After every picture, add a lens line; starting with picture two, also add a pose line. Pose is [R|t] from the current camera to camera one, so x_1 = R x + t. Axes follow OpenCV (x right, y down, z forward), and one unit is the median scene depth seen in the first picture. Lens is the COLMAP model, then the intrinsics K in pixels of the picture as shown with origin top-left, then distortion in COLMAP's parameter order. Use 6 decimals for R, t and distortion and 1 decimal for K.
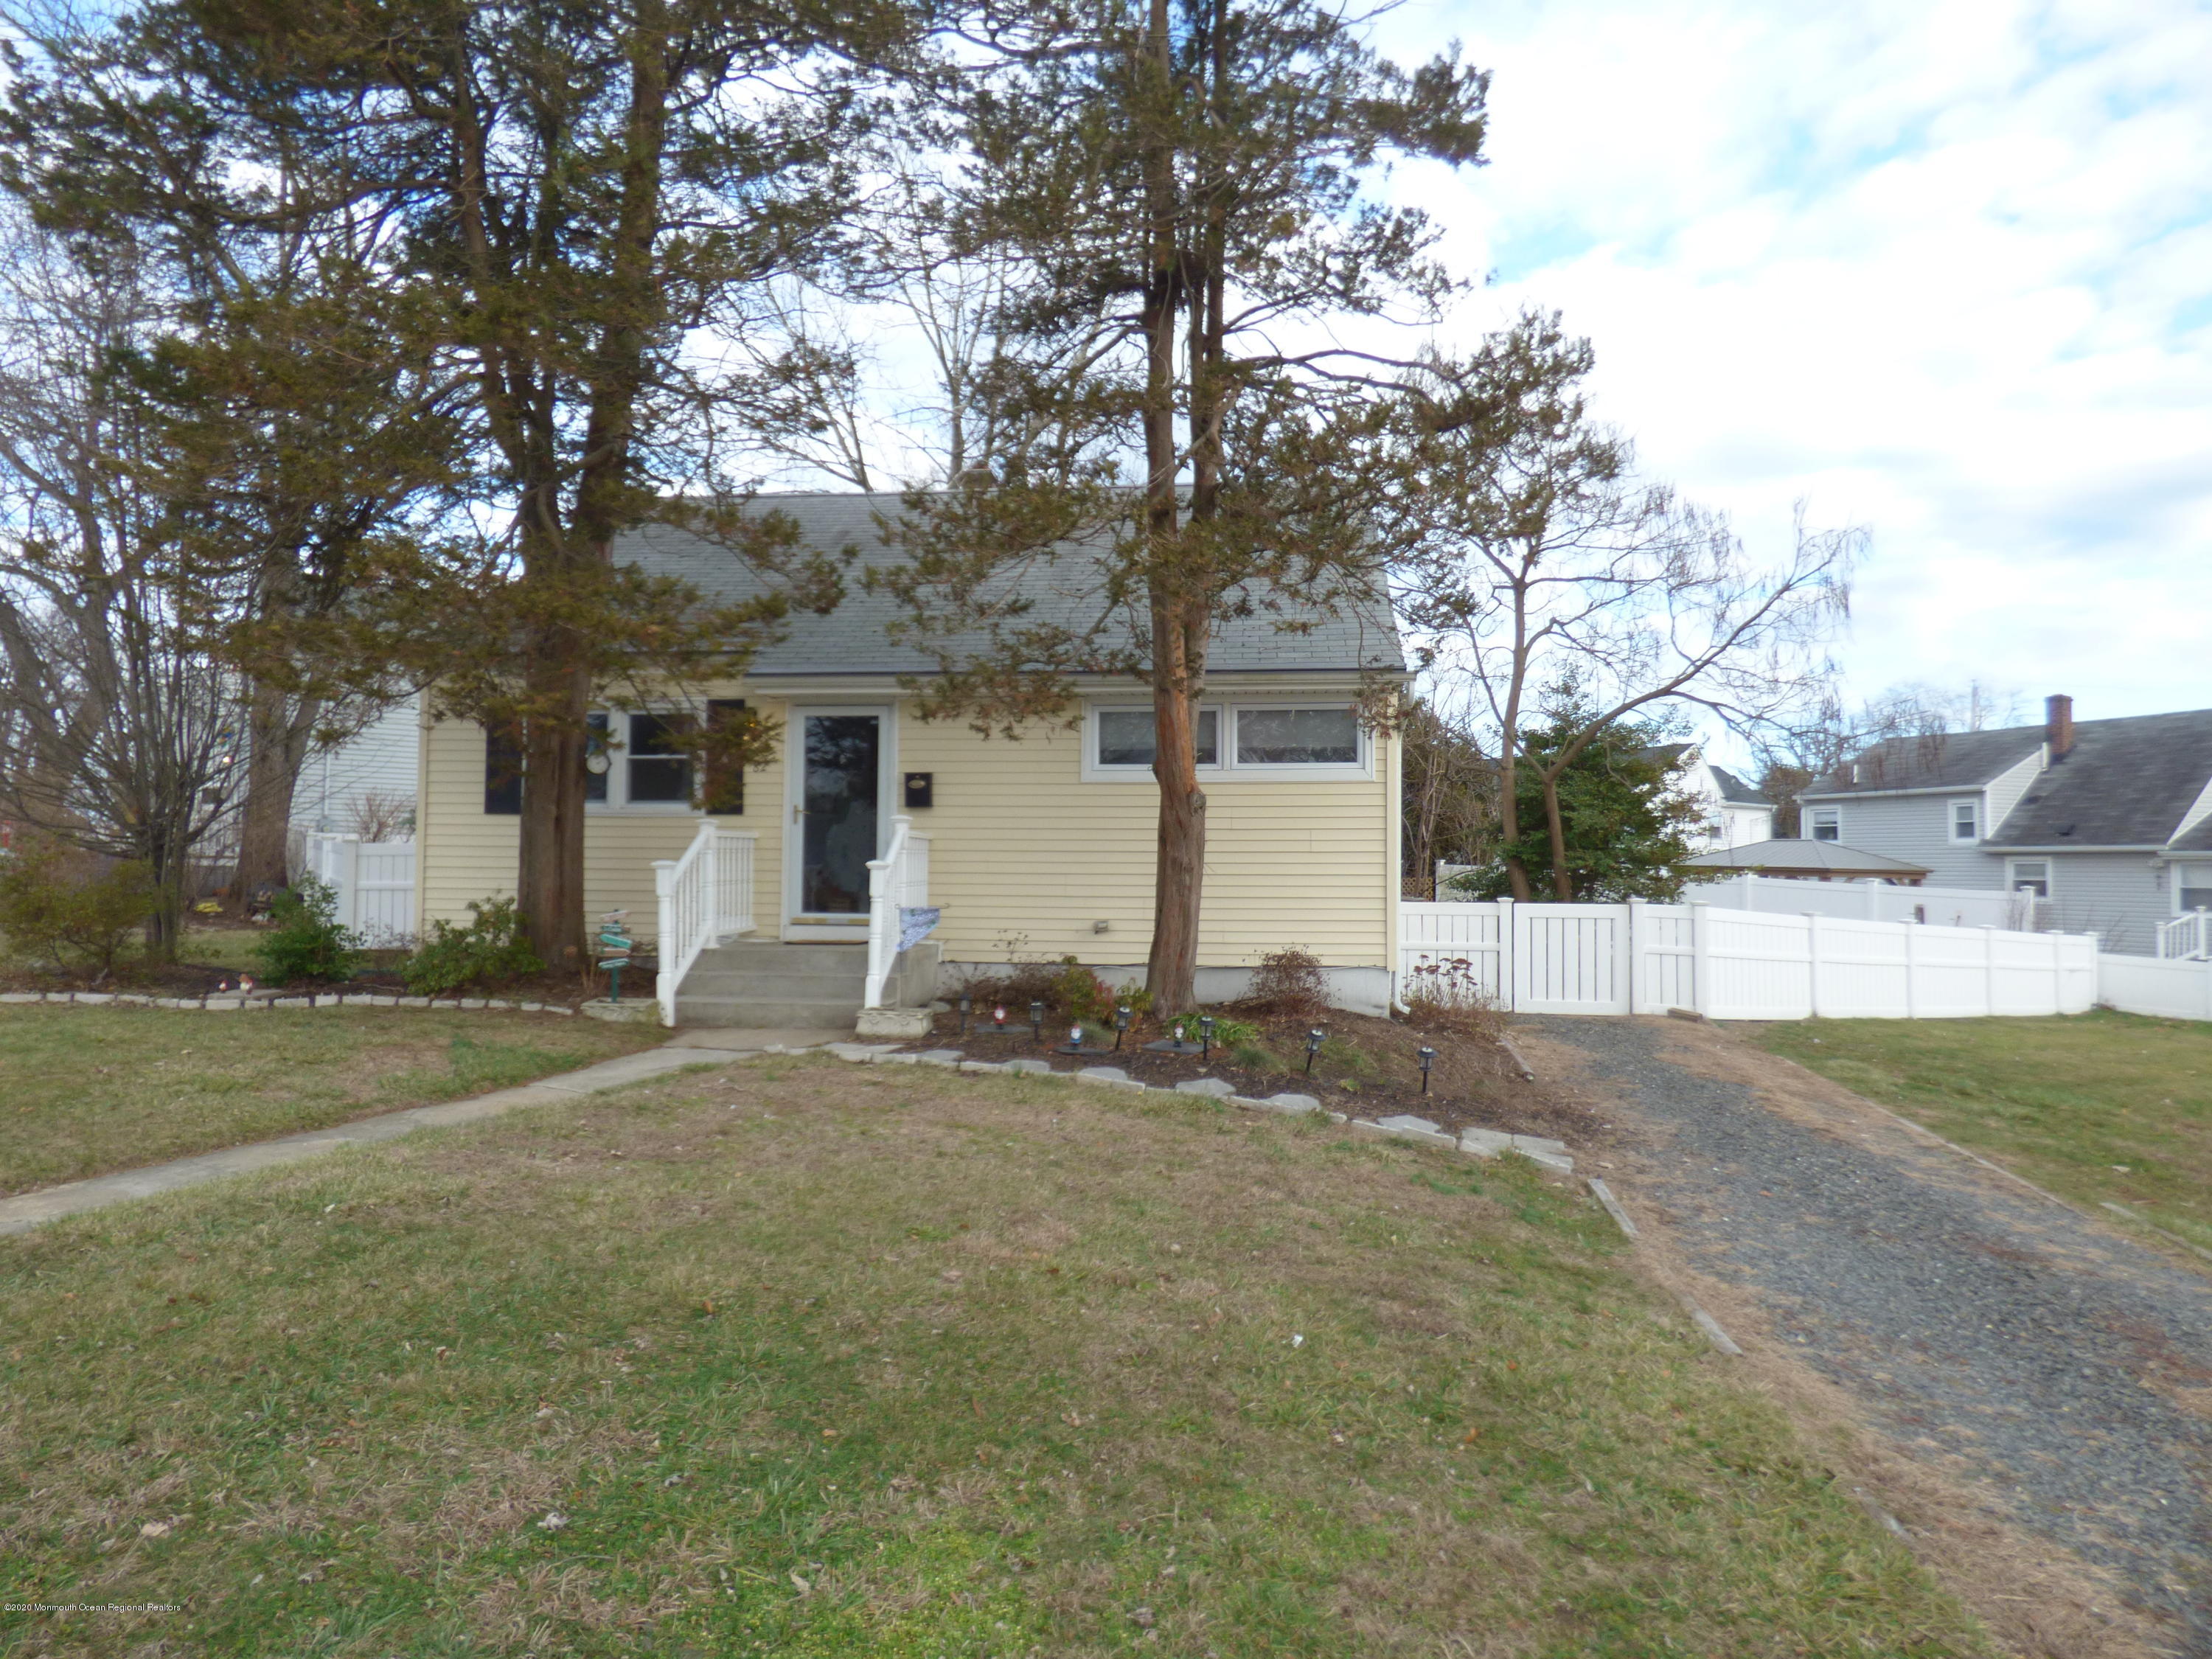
lens RADIAL K [[1312.4, 0, 1104.0], [0, 1312.4, 839.7], [0, 0, 1]] dist [-0.014918, -0.001804]
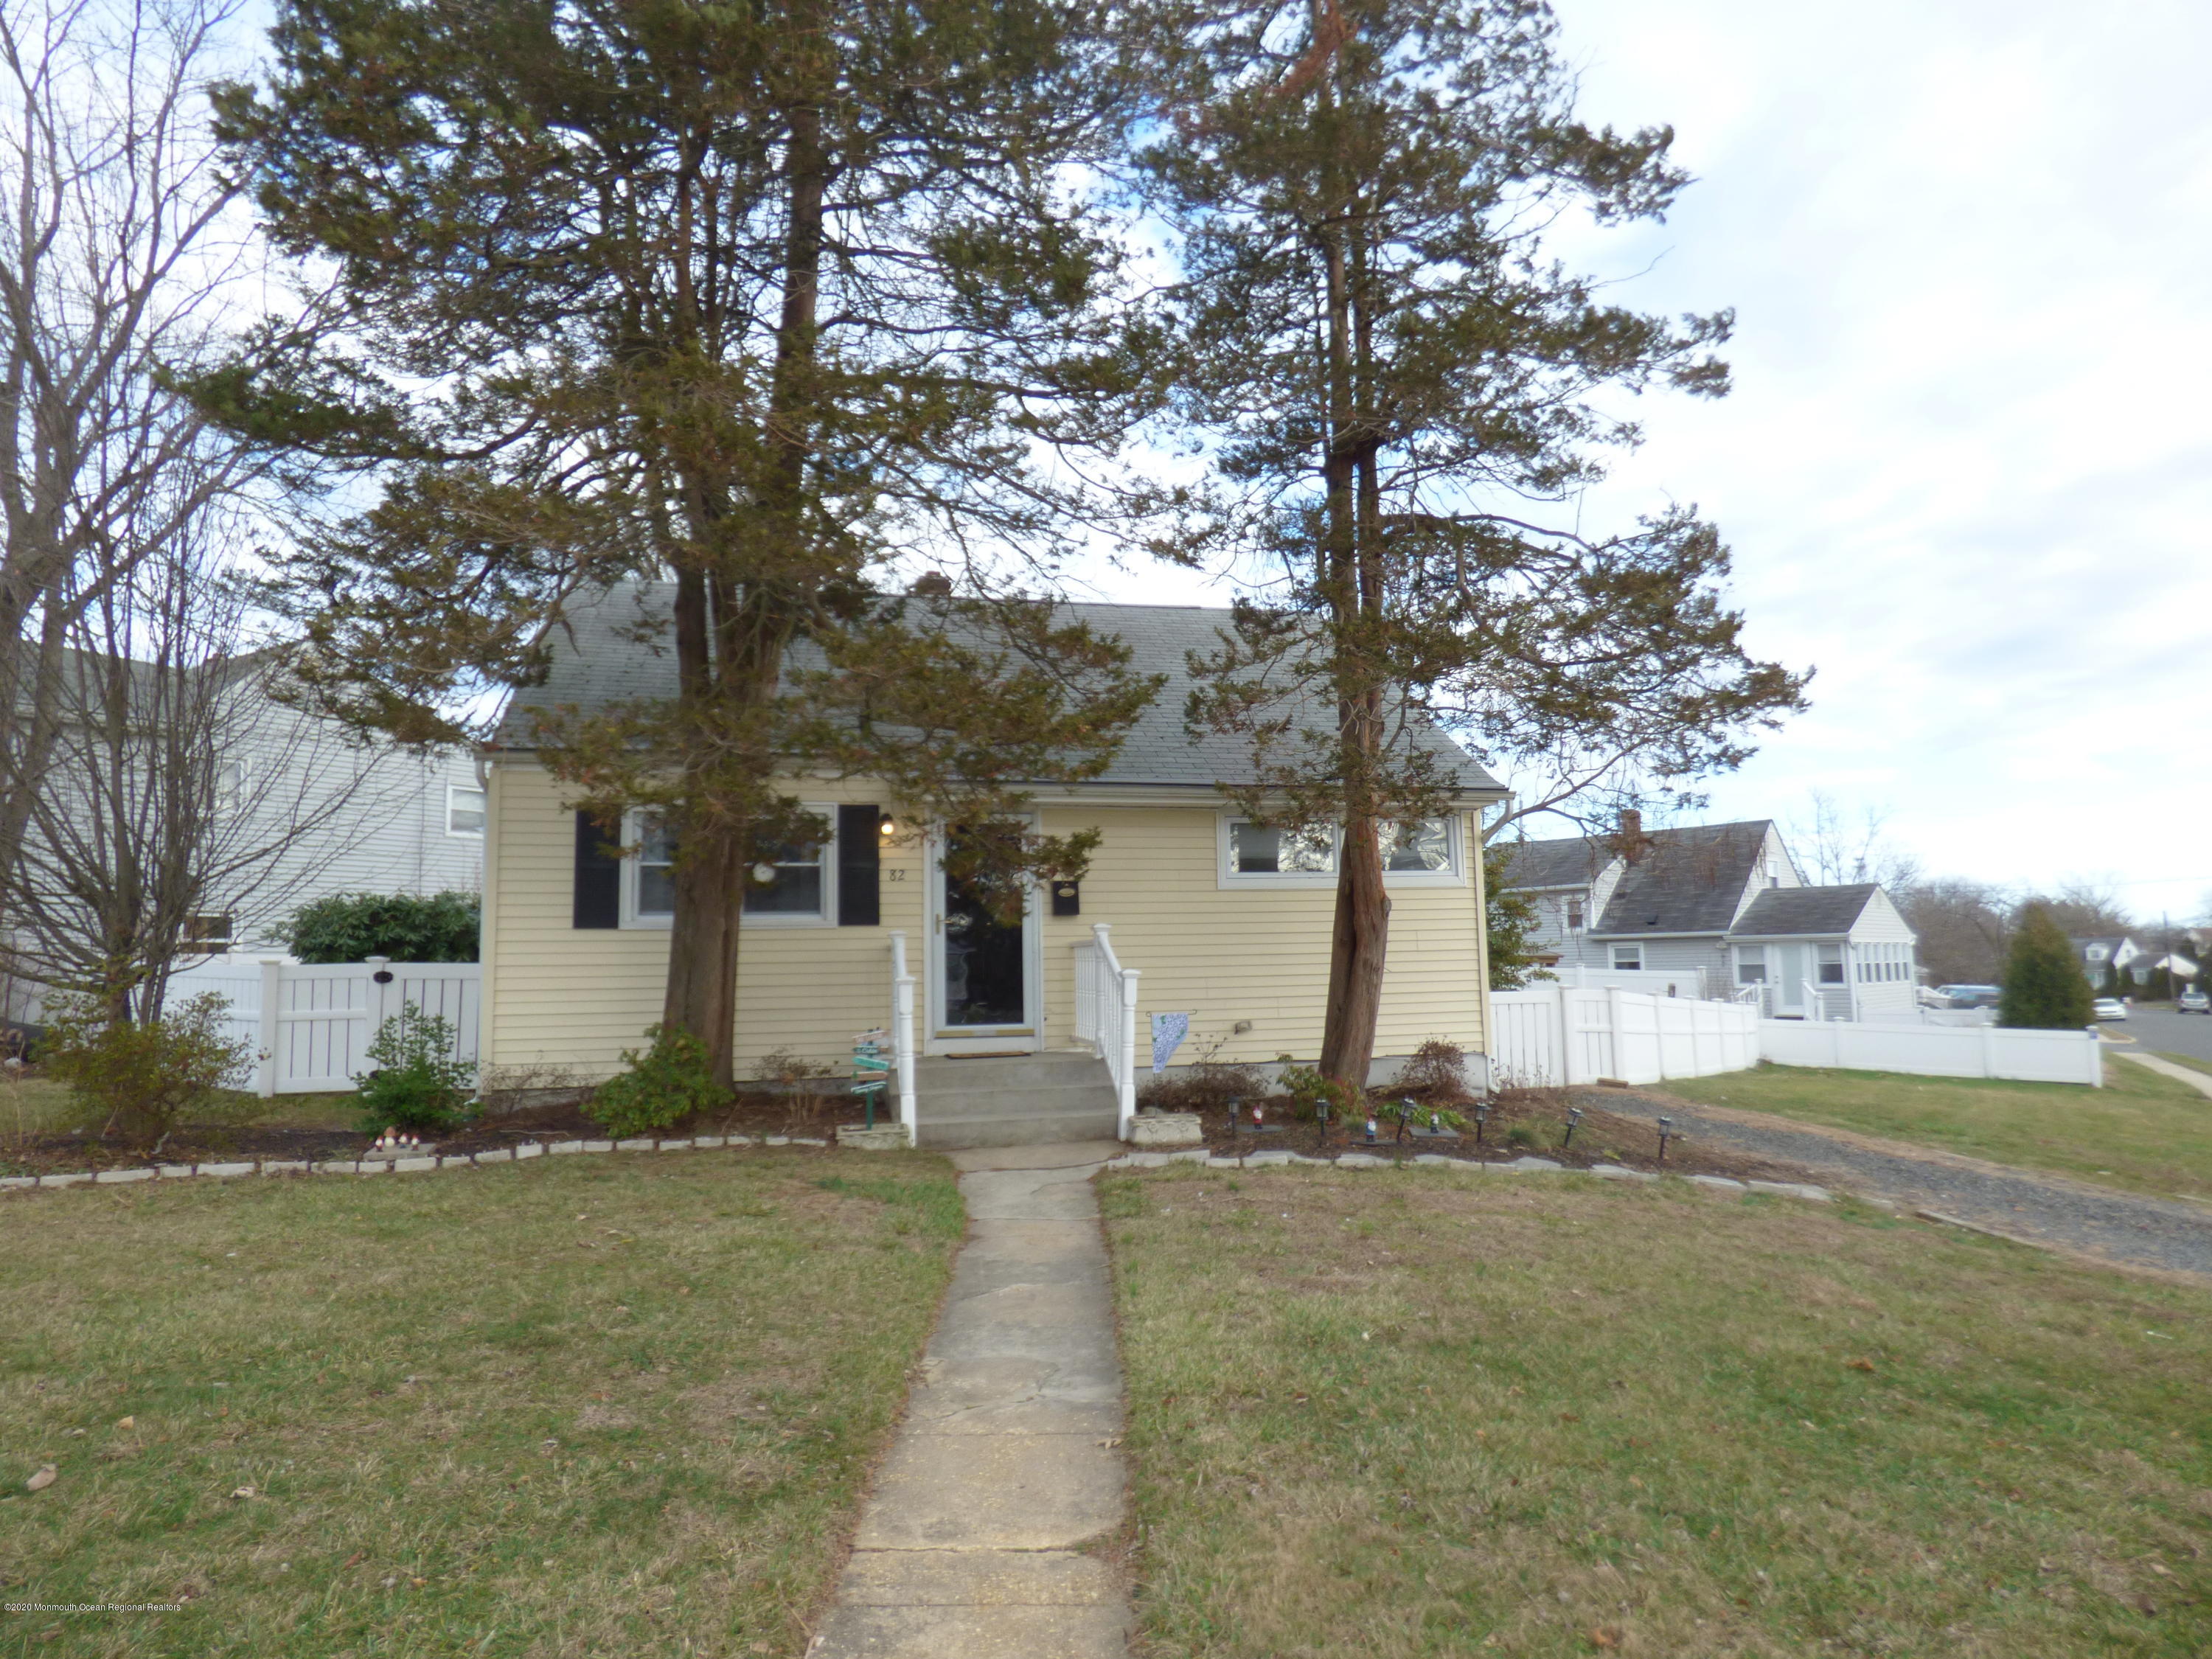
lens RADIAL K [[1312.4, 0, 1101.5], [0, 1312.4, 820.0], [0, 0, 1]] dist [-0.014918, -0.001804]
pose [[0.939613, 0.010995, 0.342062, -0.485423], [0.020439, 0.995897, -0.088156, -0.008465], [-0.341628, 0.089824, 0.935533, 0.045731]]
